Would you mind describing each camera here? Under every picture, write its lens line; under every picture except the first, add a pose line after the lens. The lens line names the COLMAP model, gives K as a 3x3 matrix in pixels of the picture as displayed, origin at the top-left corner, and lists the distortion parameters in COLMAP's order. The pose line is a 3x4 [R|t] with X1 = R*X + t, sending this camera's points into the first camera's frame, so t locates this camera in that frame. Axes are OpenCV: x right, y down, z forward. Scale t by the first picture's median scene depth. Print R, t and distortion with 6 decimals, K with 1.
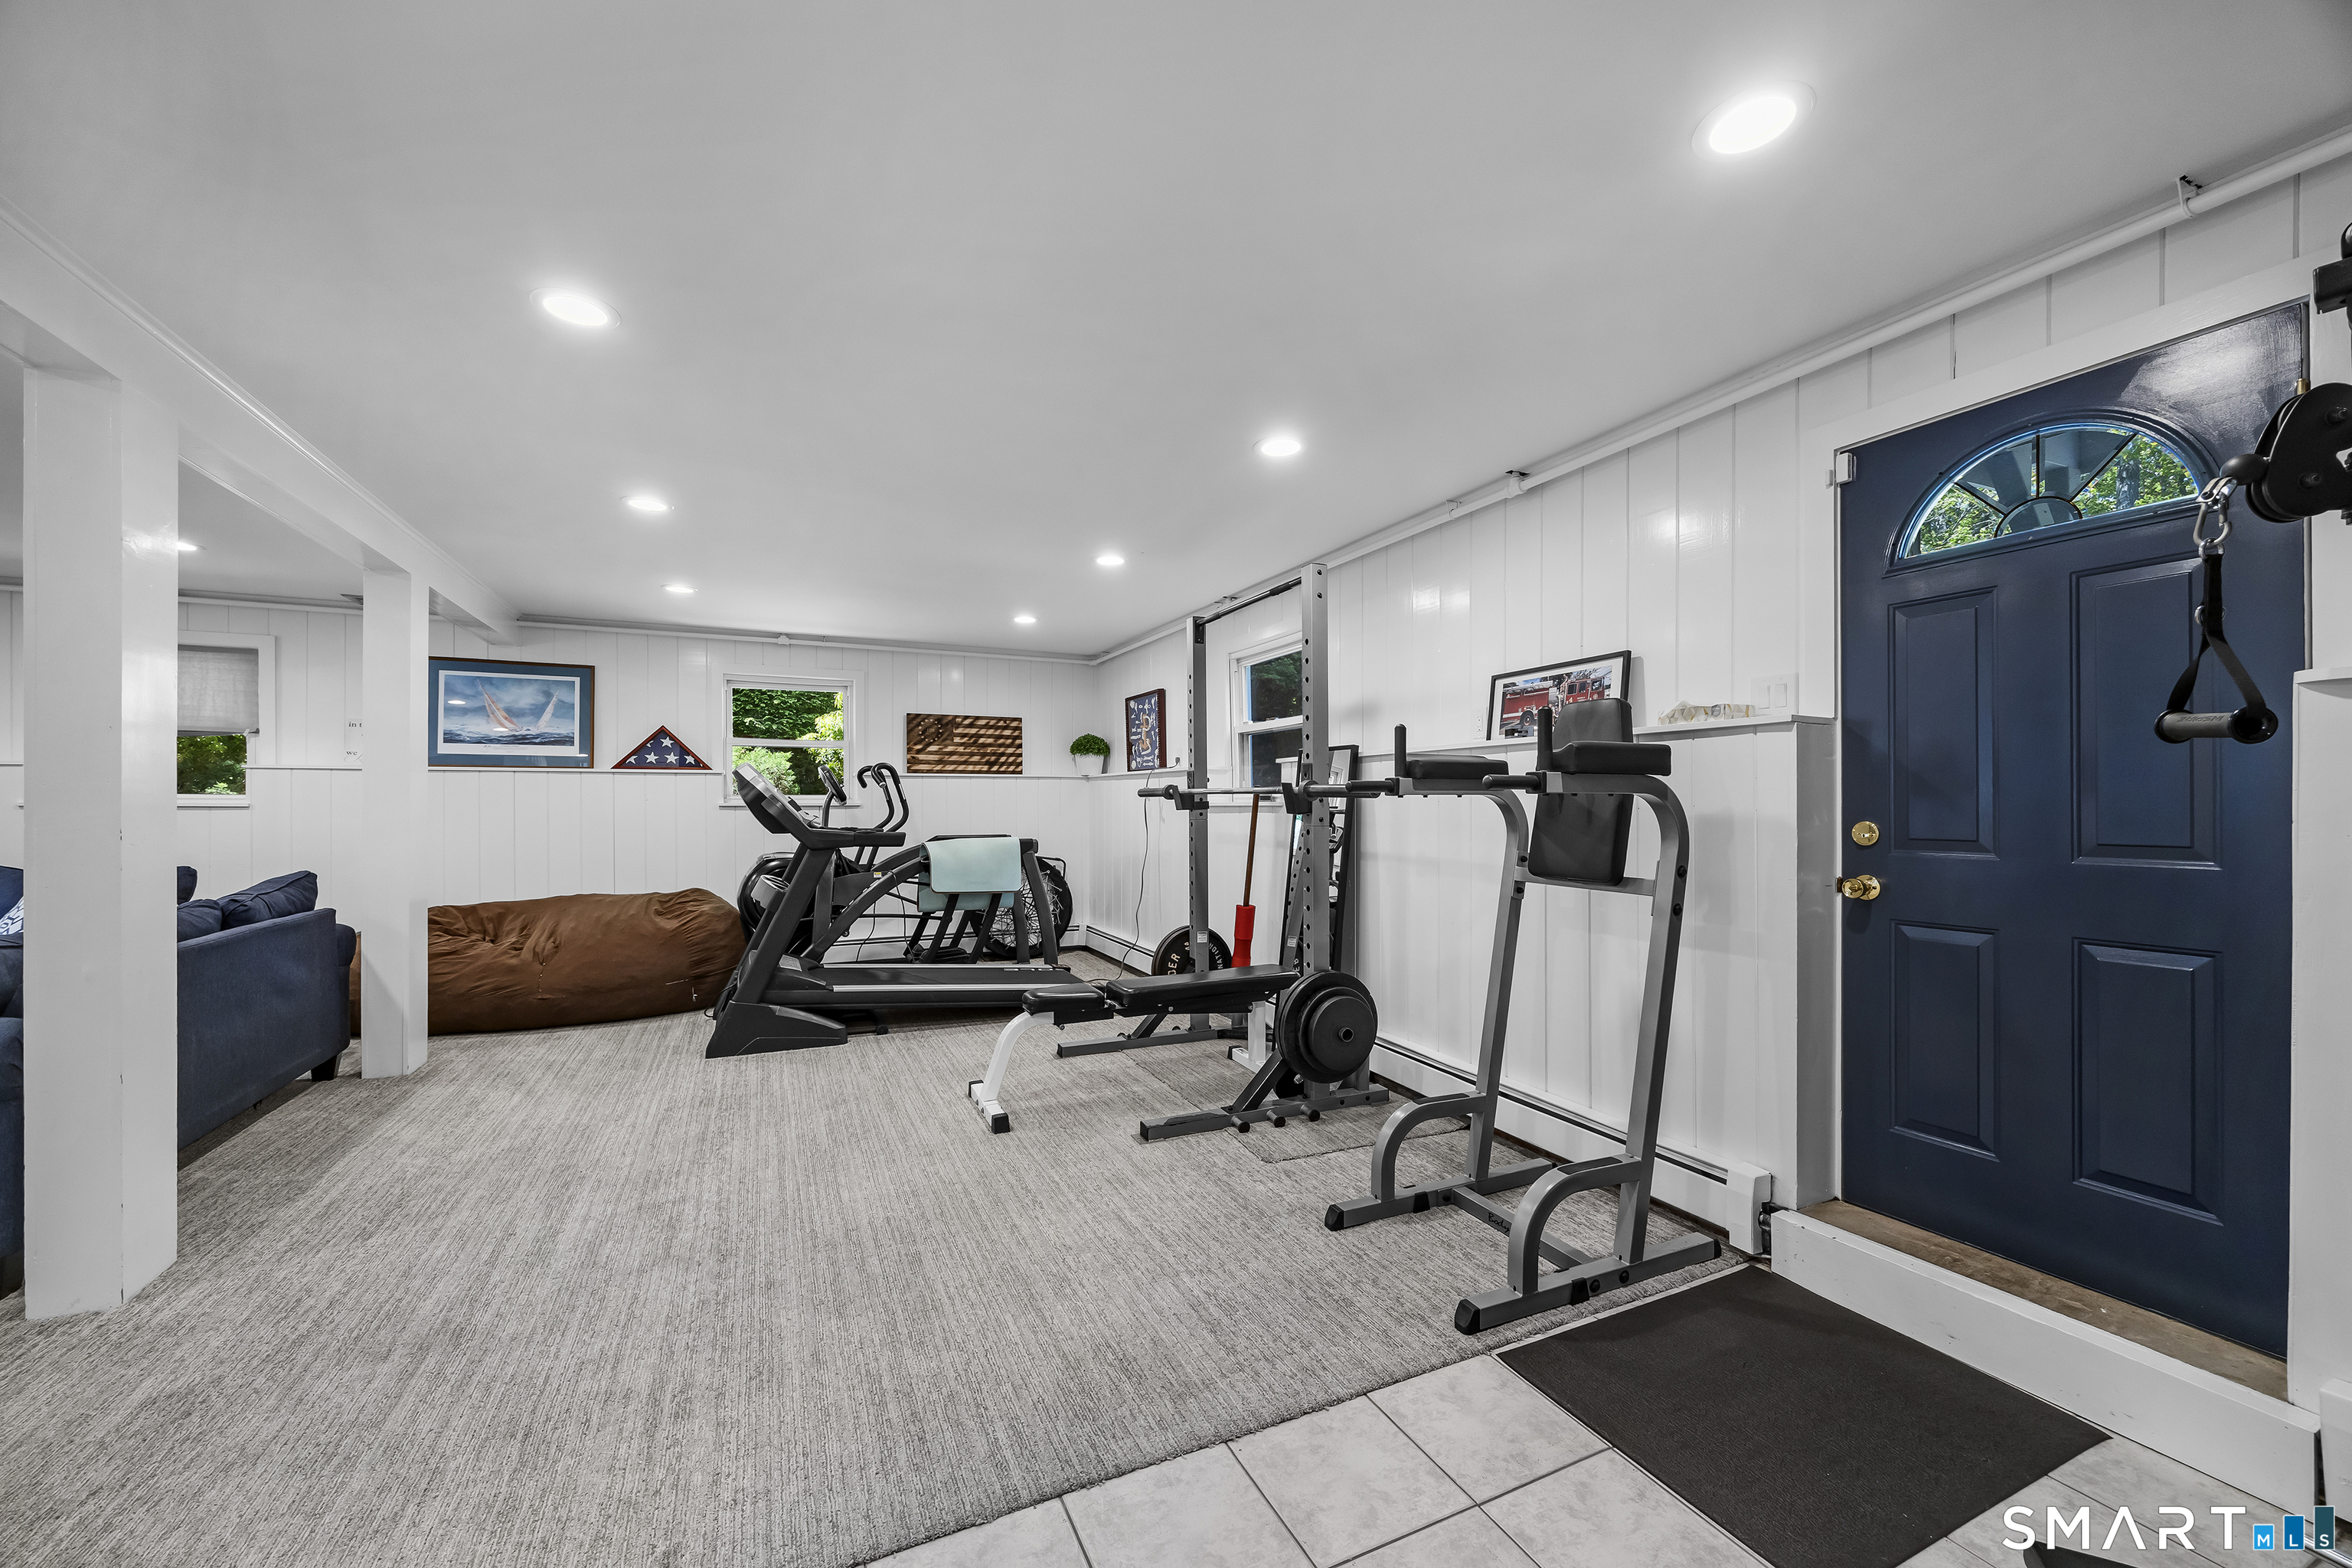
lens RADIAL K [[899.7, 0, 1176.0], [0, 899.7, 798.4], [0, 0, 1]] dist [-0.000151, 0.000109]
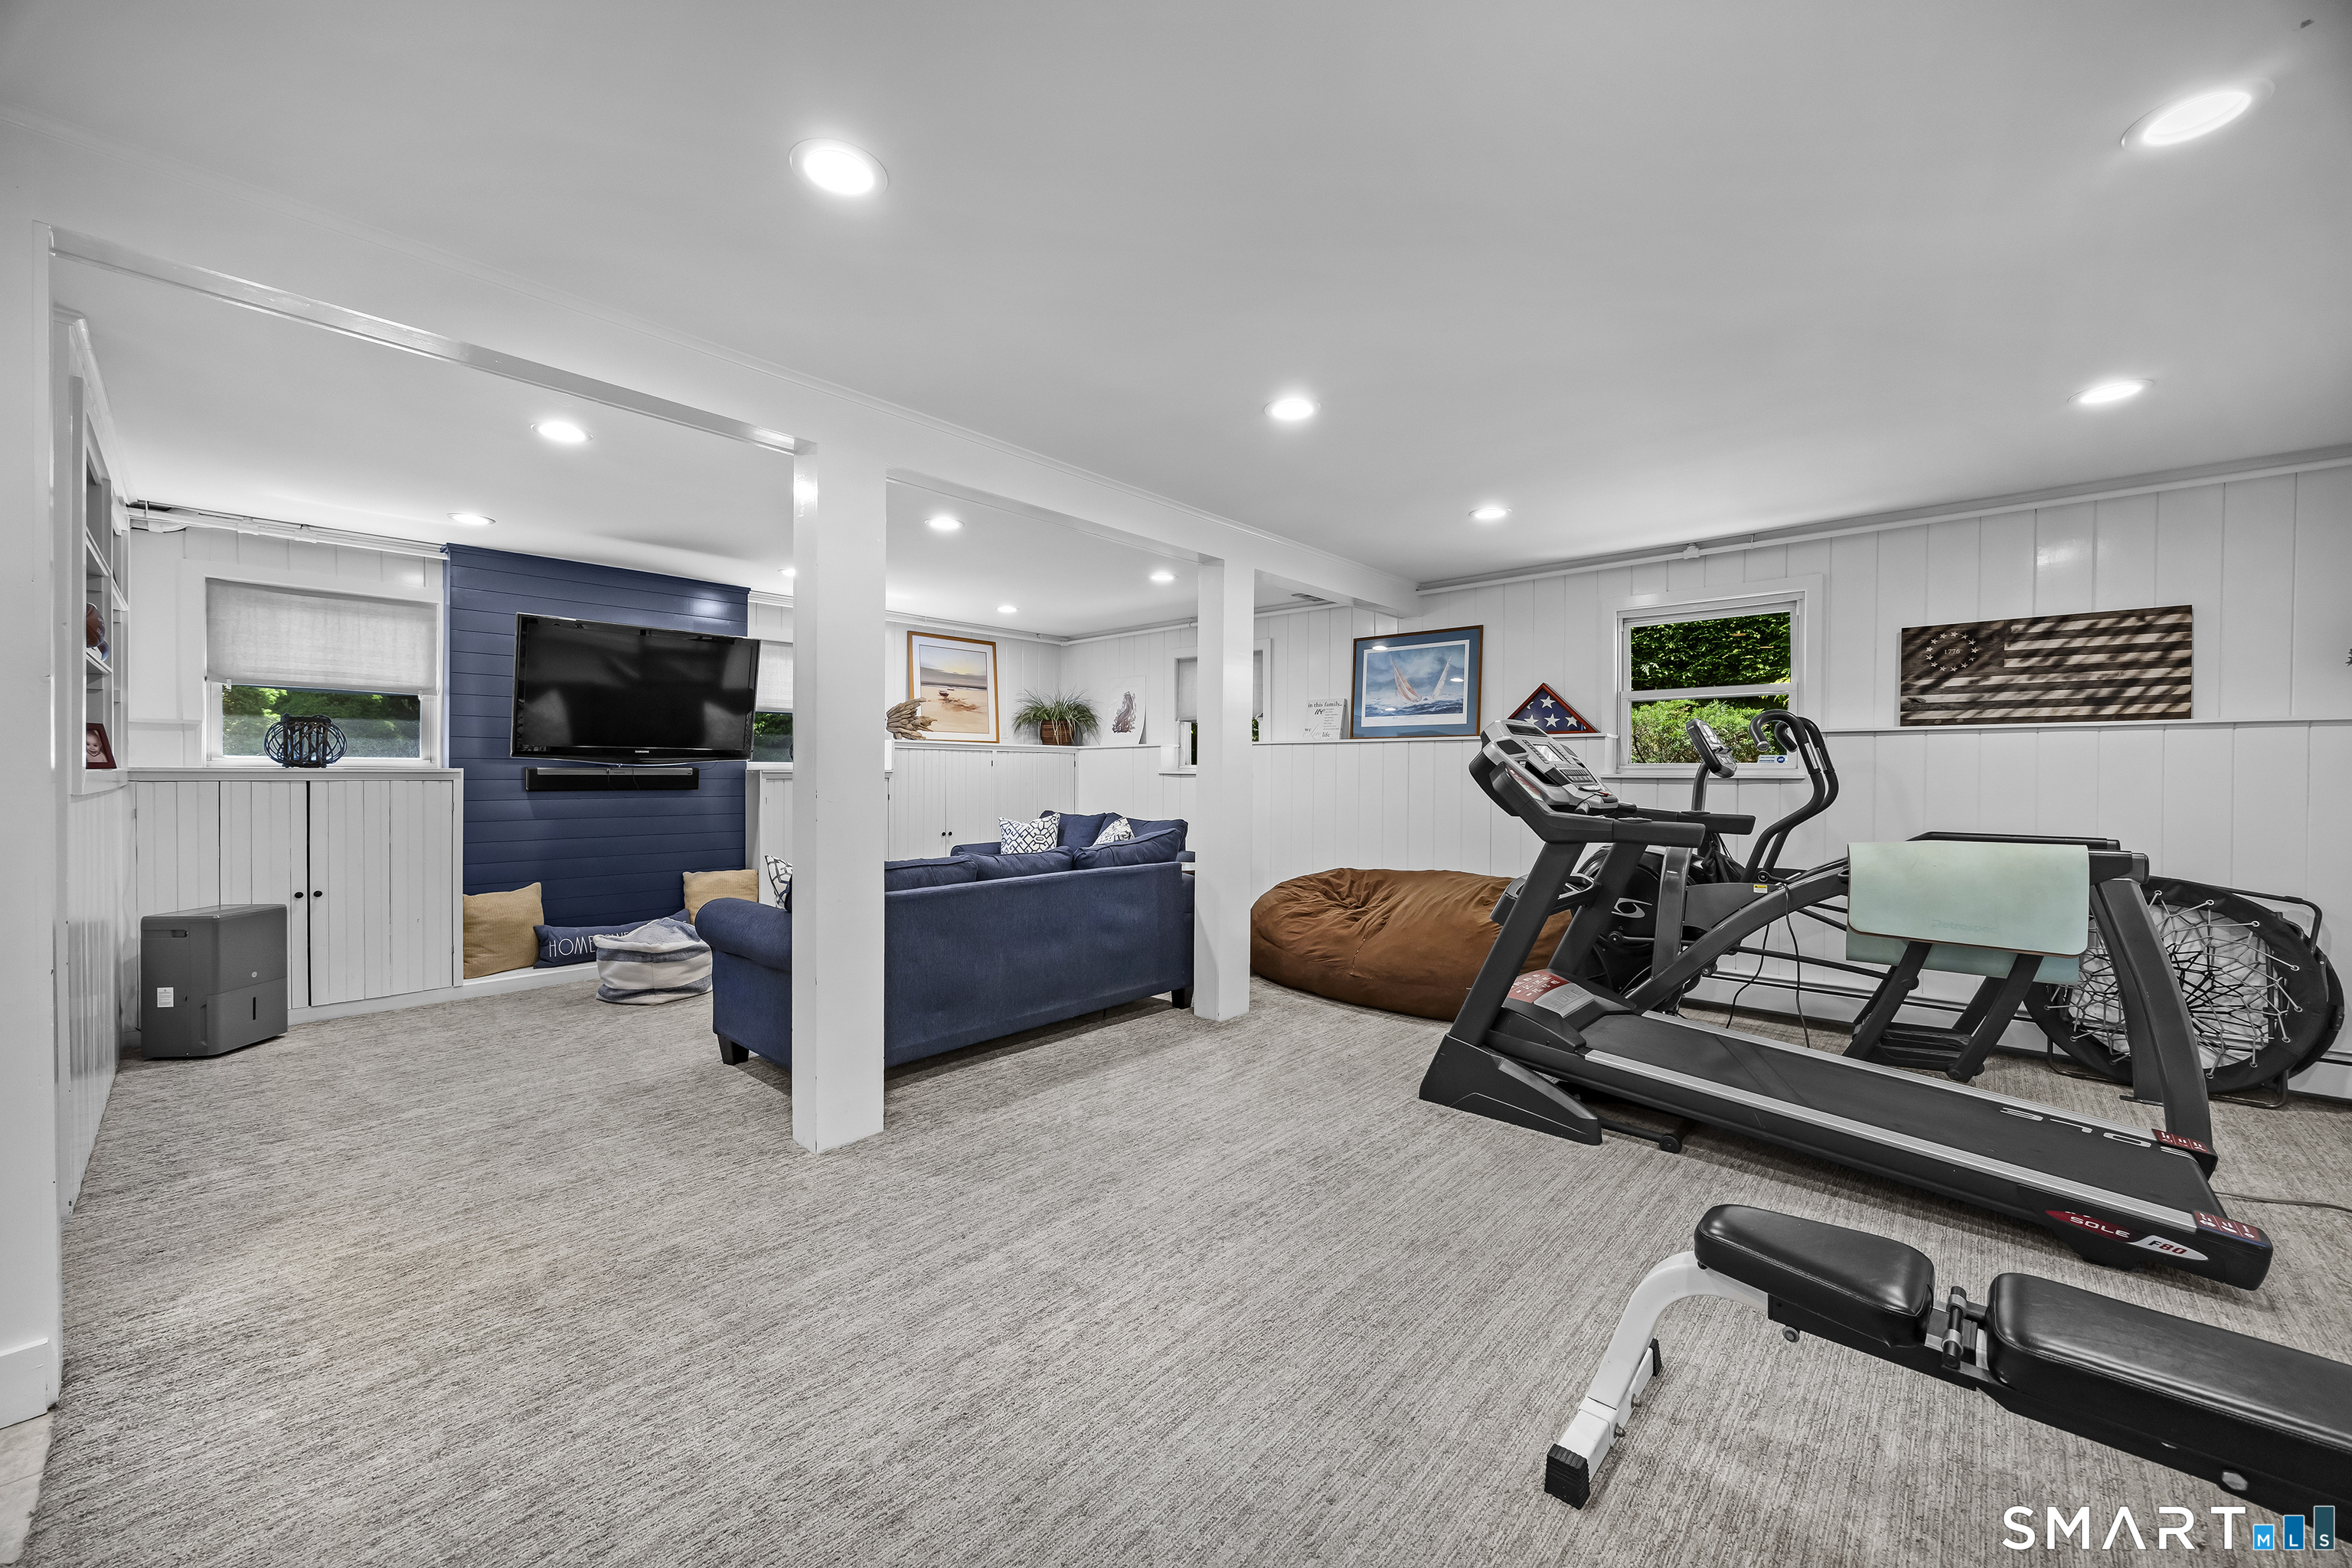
lens RADIAL K [[889.8, 0, 1176.0], [0, 889.8, 784.0], [0, 0, 1]] dist [-0.003891, -0.000065]
pose [[0.385420, 0.014277, -0.922631, 0.076250], [-0.000643, 0.999884, 0.015204, 0.002241], [0.922741, -0.005267, 0.385384, 0.354224]]
